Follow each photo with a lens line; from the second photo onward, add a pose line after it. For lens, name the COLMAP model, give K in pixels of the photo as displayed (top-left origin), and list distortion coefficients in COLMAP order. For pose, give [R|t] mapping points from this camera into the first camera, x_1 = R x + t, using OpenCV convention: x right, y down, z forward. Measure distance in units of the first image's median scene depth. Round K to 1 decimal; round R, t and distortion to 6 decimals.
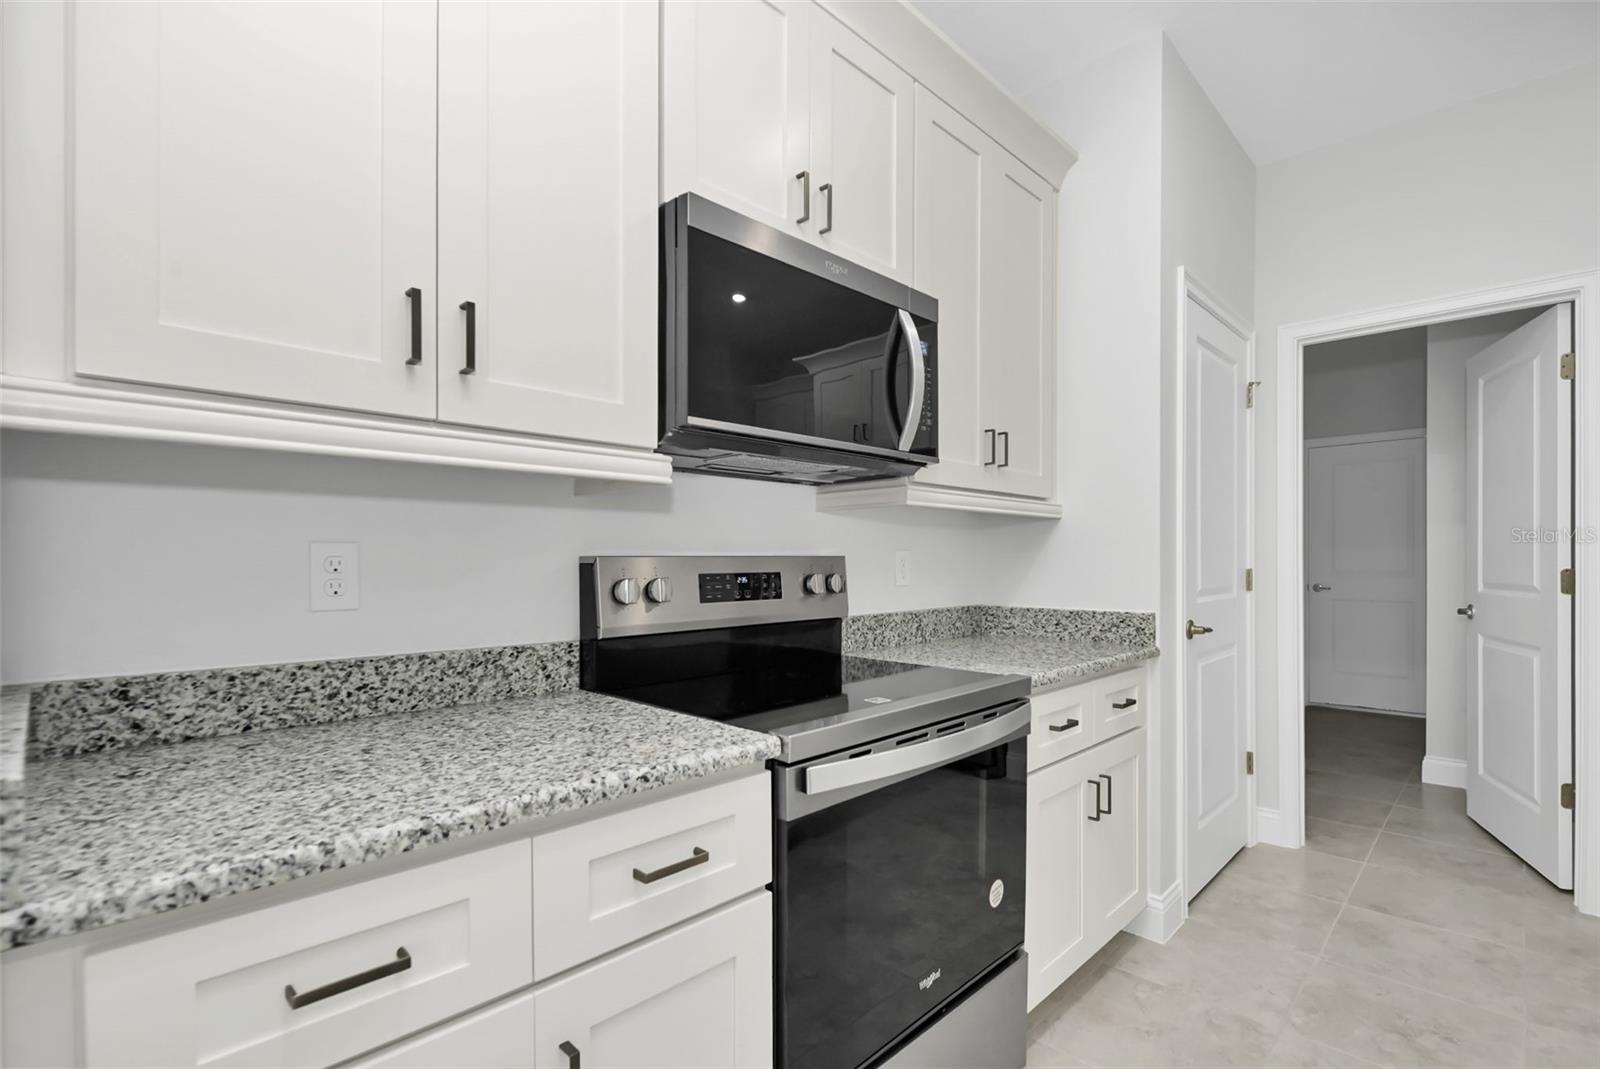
lens RADIAL K [[738.8, 0, 838.5], [0, 738.8, 568.0], [0, 0, 1]] dist [-0.003258, -0.002902]
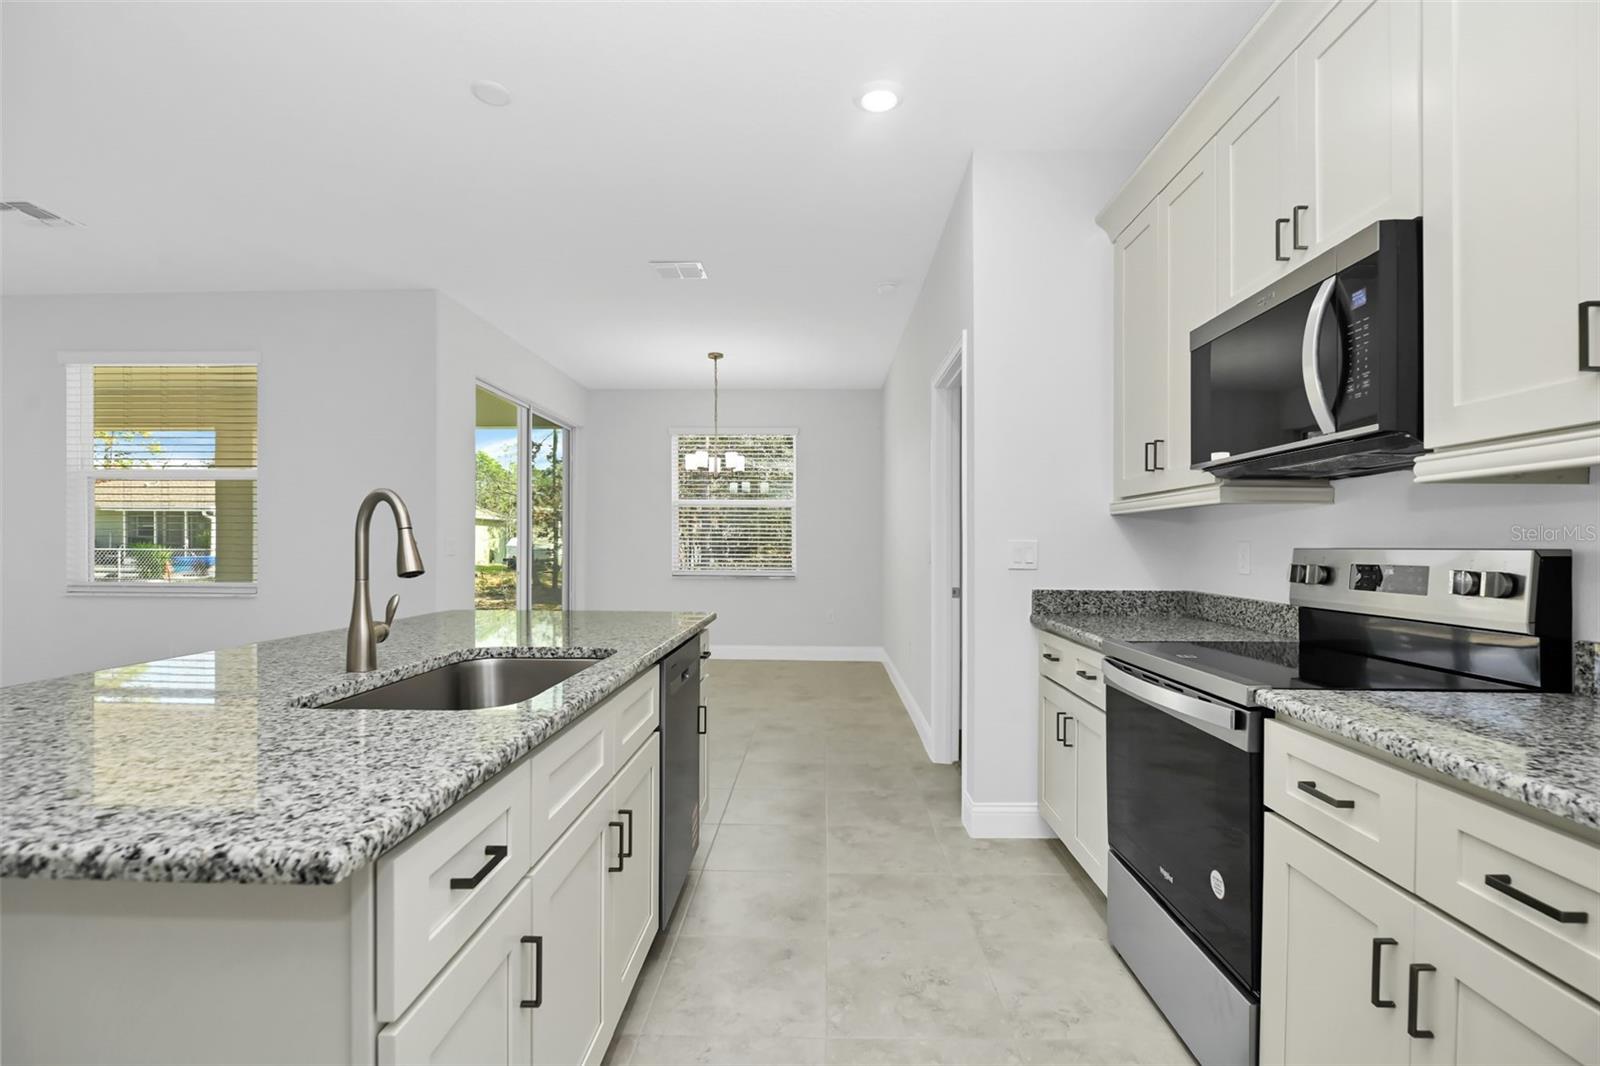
lens RADIAL K [[742.1, 0, 807.5], [0, 742.1, 541.6], [0, 0, 1]] dist [-0.015202, 0.001970]
pose [[-0.748108, -0.002717, -0.663571, 0.959095], [-0.005435, 0.999983, 0.002032, -0.018713], [0.663554, 0.005127, -0.748111, 1.033170]]
